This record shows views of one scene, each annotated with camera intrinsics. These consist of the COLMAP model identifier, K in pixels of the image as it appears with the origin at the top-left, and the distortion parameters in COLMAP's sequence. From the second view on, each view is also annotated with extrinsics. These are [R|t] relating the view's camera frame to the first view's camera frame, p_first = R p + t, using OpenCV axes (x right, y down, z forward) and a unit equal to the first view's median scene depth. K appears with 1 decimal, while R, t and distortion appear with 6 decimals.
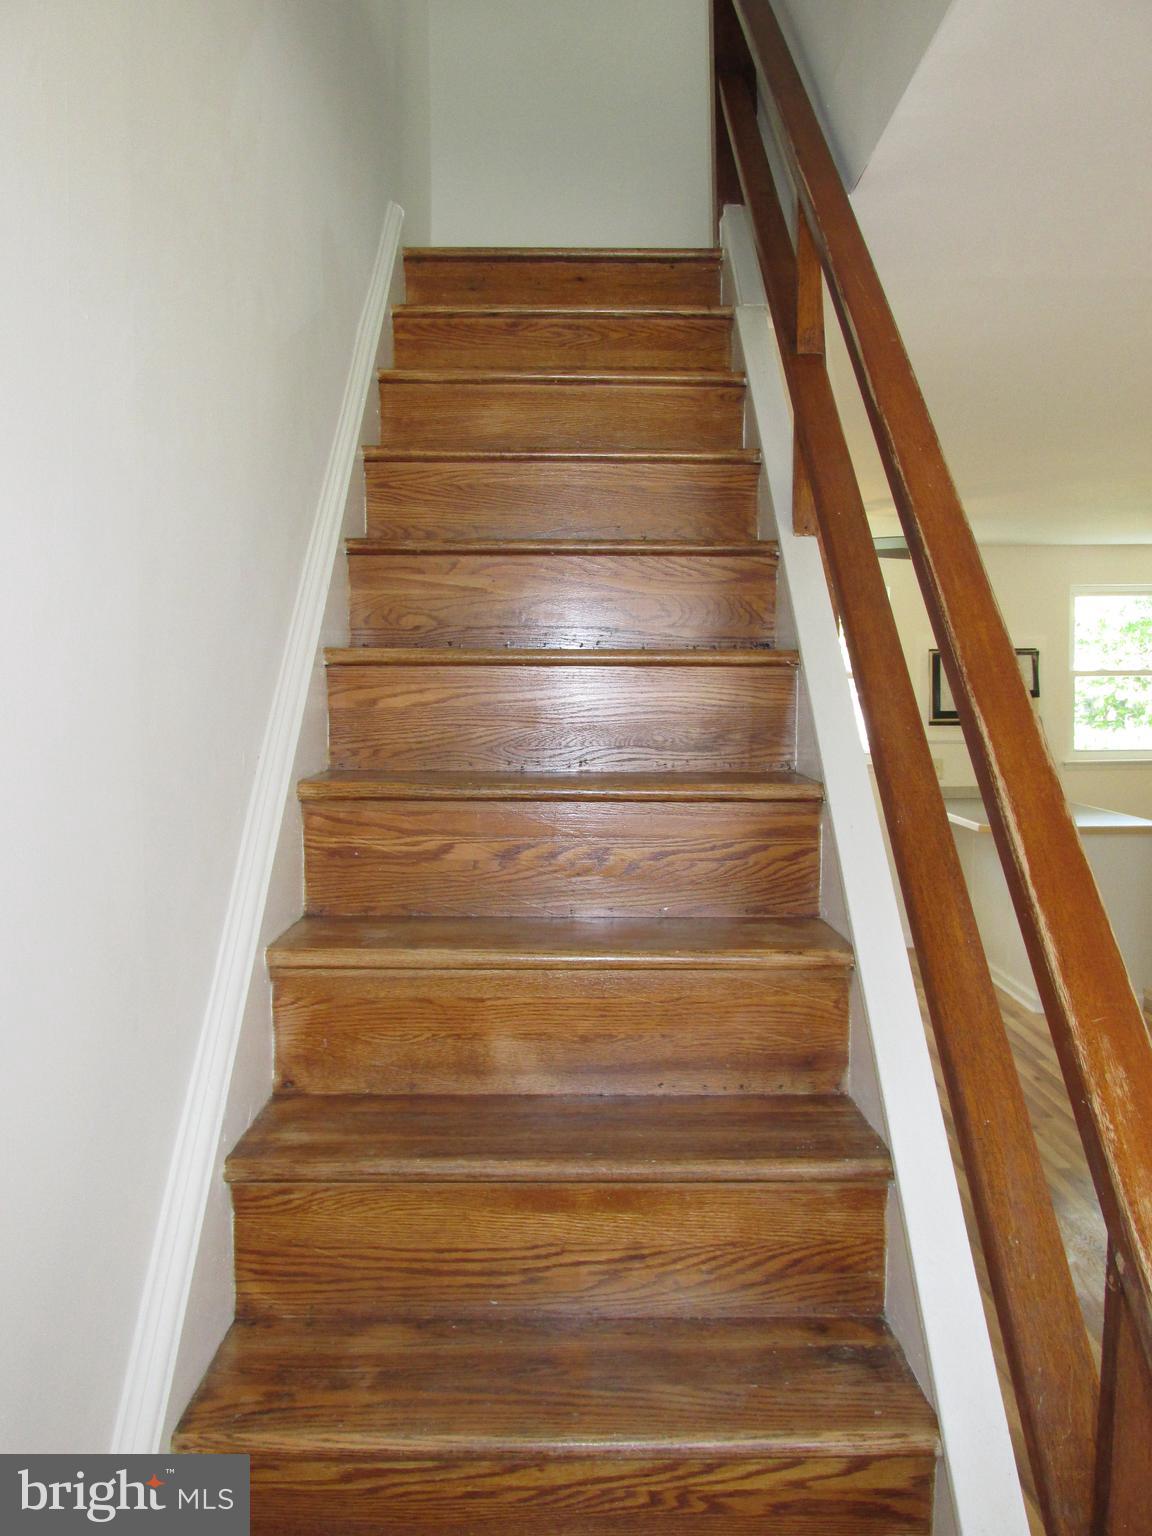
lens RADIAL K [[1282.5, 0, 578.7], [0, 1282.5, 764.0], [0, 0, 1]] dist [-0.041502, 0.023572]
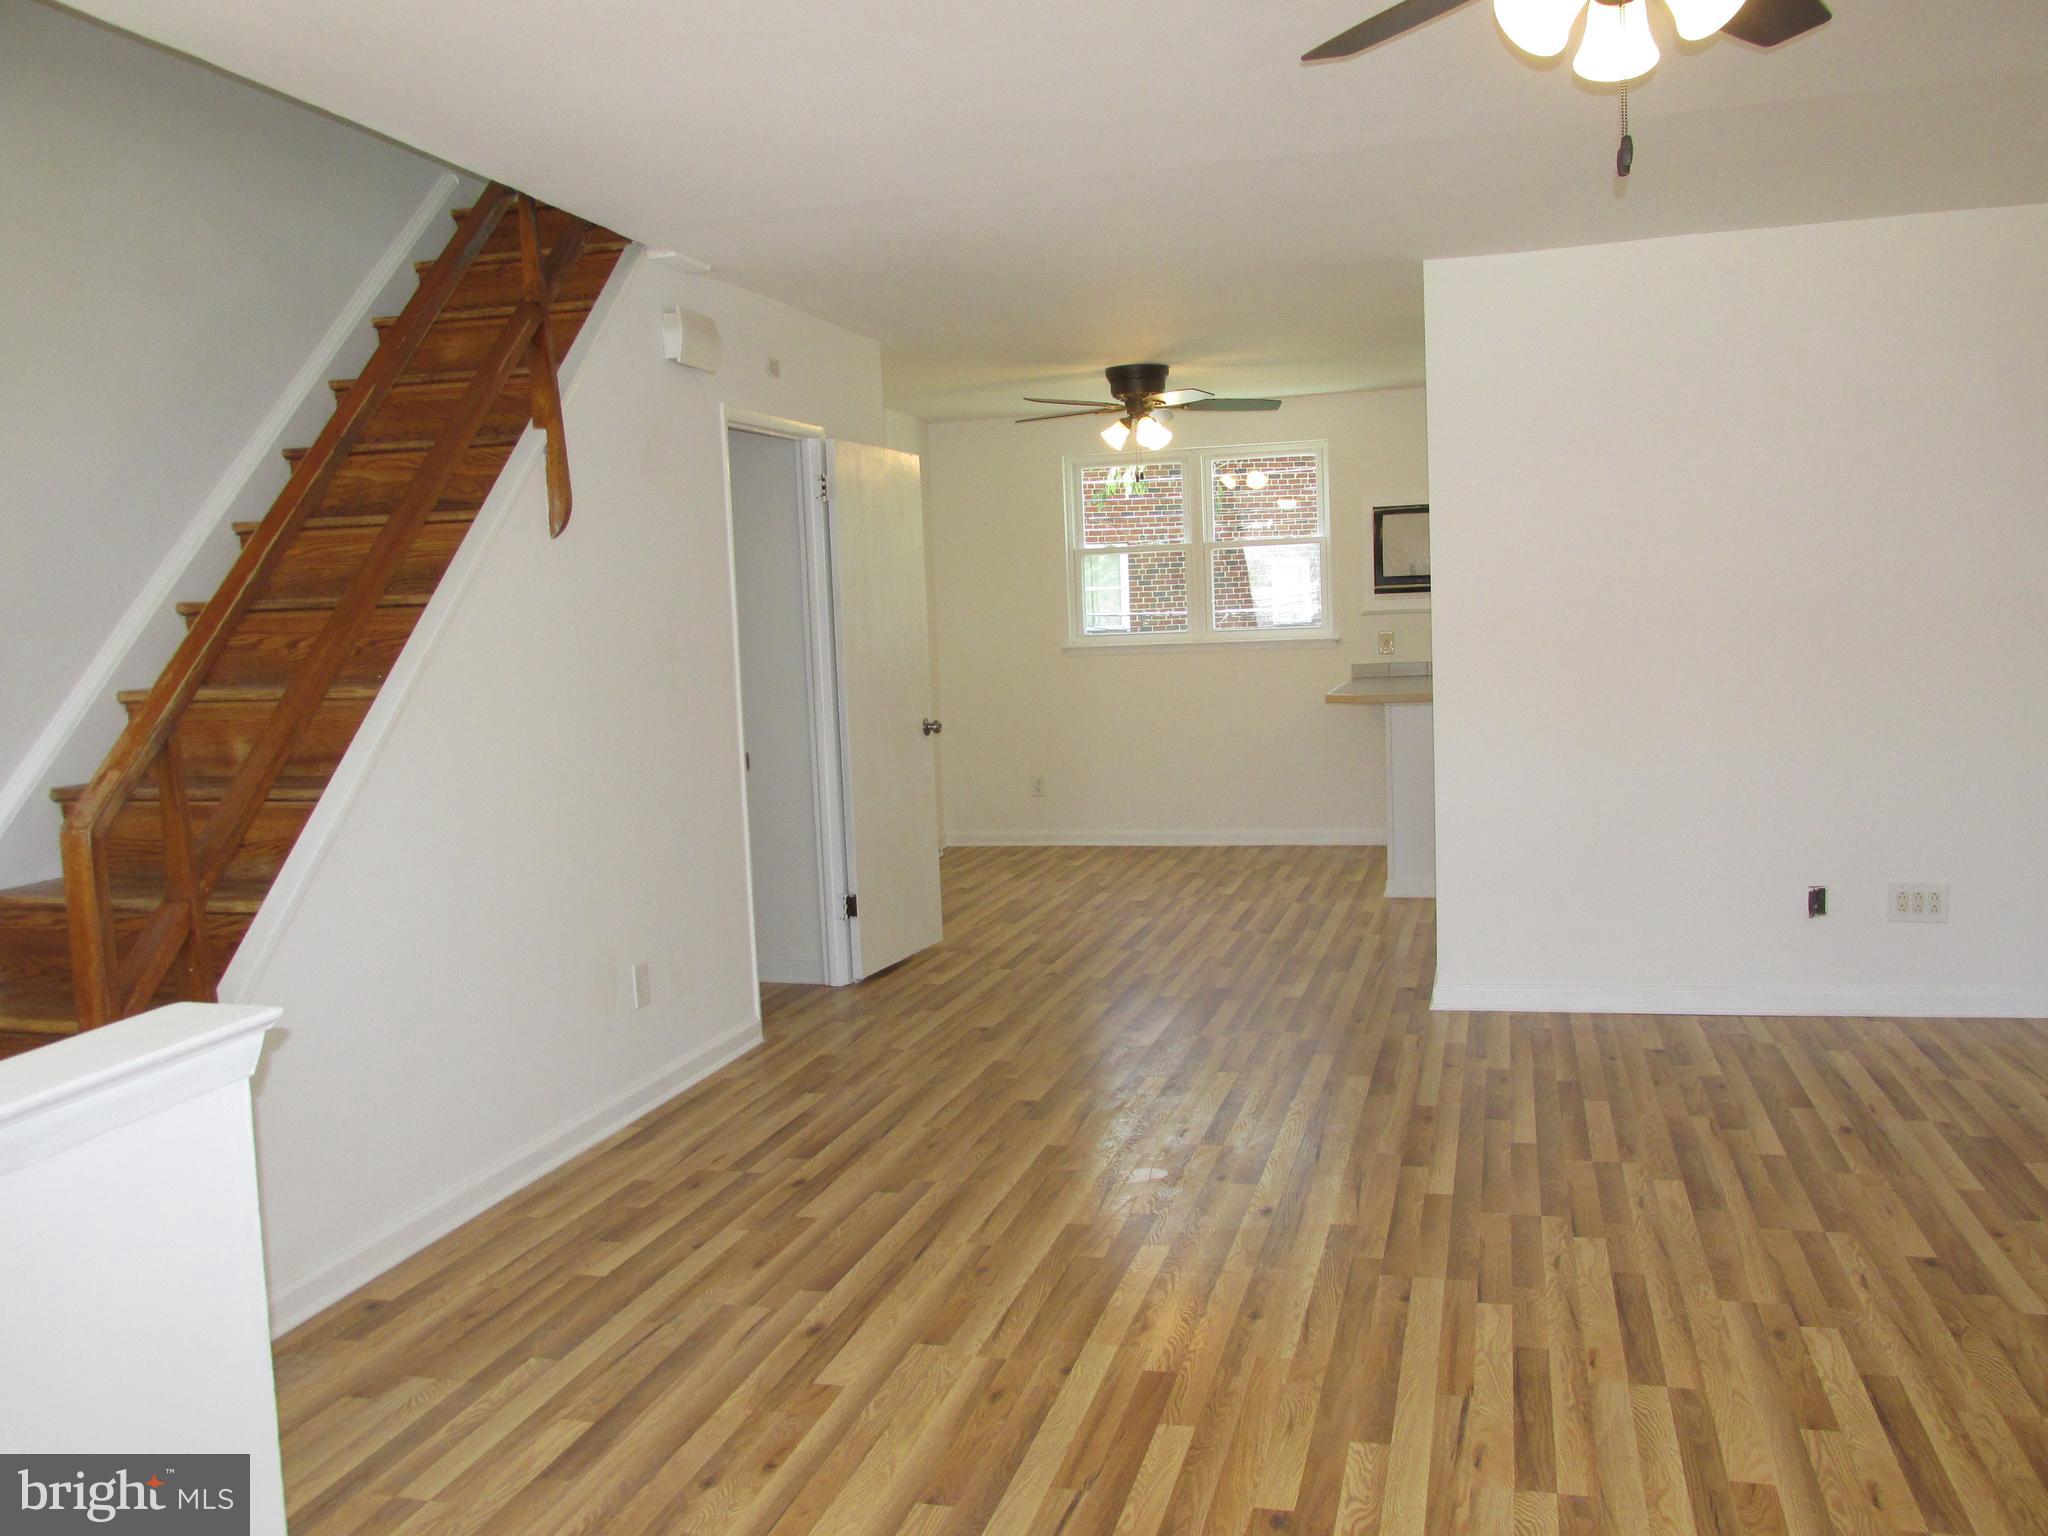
lens RADIAL K [[1710.0, 0, 1029.5], [0, 1710.0, 774.9], [0, 0, 1]] dist [-0.041502, 0.023572]
pose [[0.962184, -0.000626, -0.272400, 1.425852], [0.013415, 0.998893, 0.045090, 0.150743], [0.272071, -0.047039, 0.961127, -0.815939]]
